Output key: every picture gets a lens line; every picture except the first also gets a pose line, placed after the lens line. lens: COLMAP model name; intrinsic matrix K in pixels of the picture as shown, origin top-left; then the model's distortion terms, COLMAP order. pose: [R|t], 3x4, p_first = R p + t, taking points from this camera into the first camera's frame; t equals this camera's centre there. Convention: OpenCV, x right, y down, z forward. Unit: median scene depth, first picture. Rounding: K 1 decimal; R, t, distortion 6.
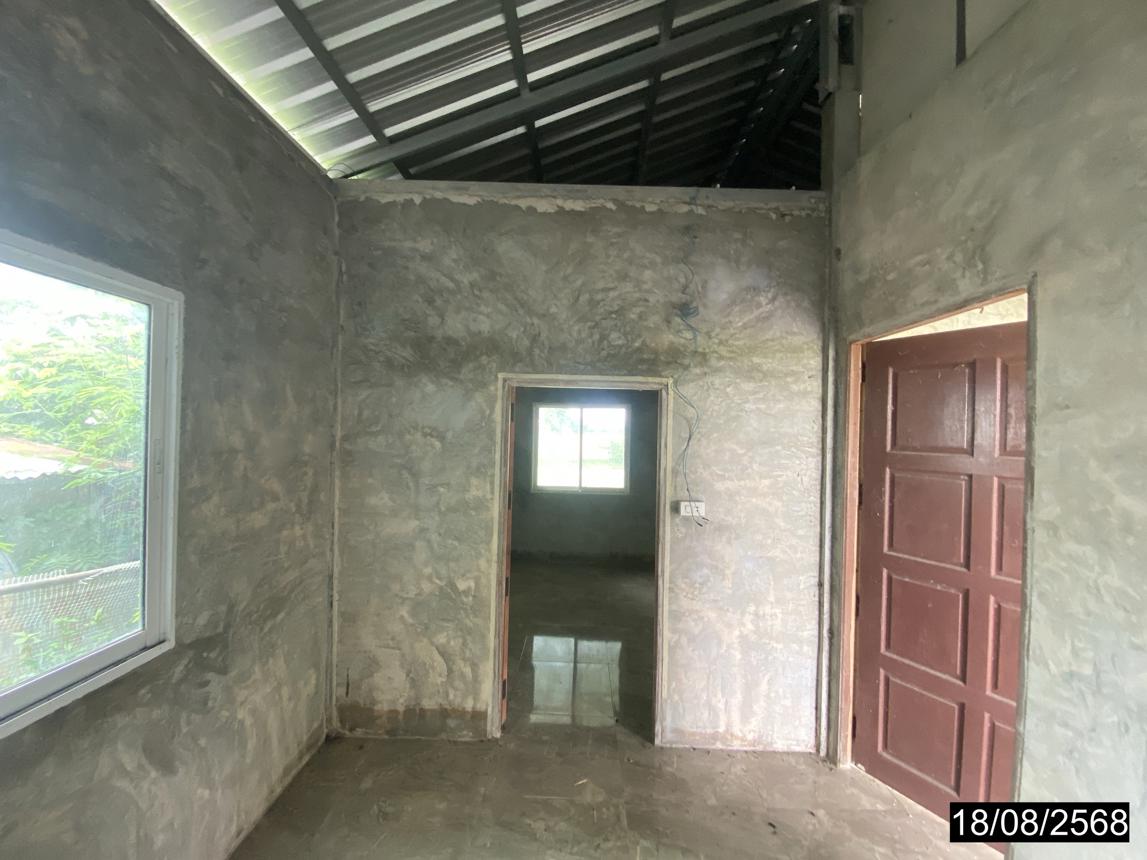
lens RADIAL K [[454.6, 0, 570.6], [0, 454.6, 430.1], [0, 0, 1]] dist [-0.022406, -0.000205]
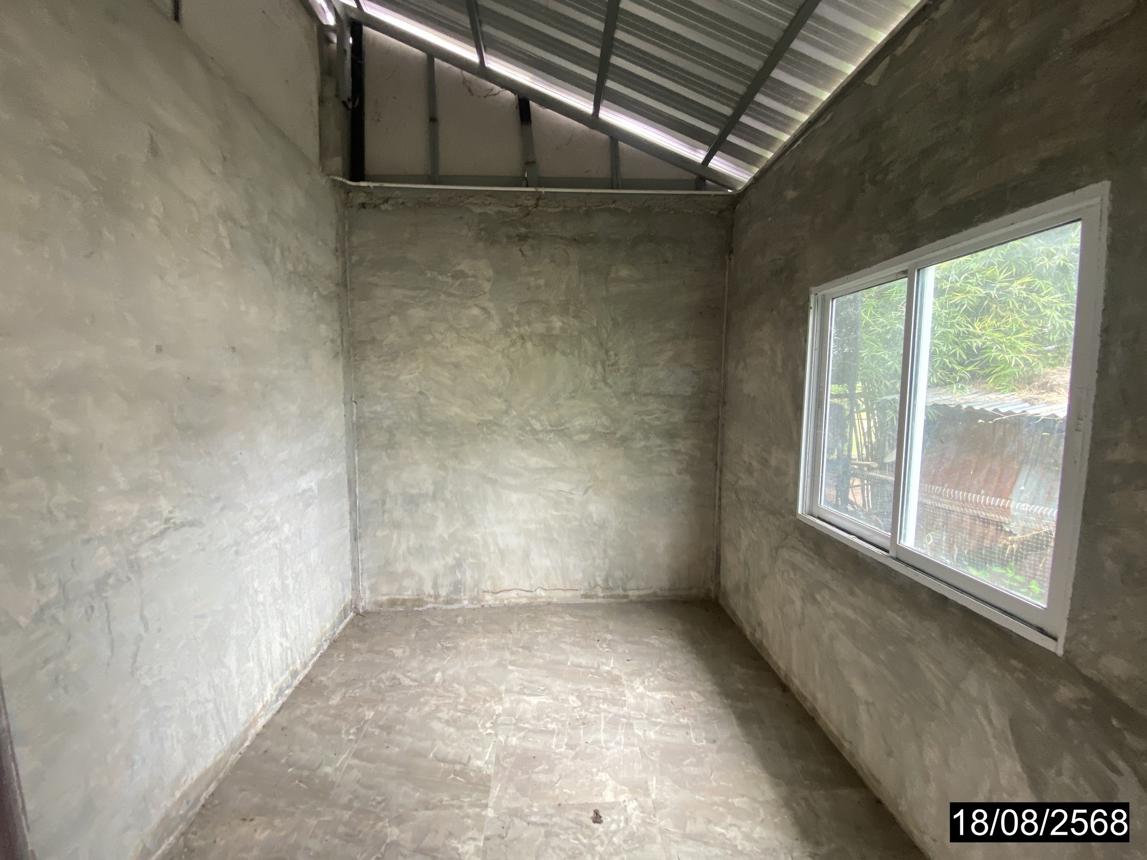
lens RADIAL K [[454.6, 0, 570.6], [0, 454.6, 430.1], [0, 0, 1]] dist [-0.022406, -0.000205]
pose [[-0.997060, -0.008326, -0.076174, 0.031117], [-0.015527, 0.995410, 0.094431, 0.042084], [0.075038, 0.095336, -0.992613, 2.022027]]
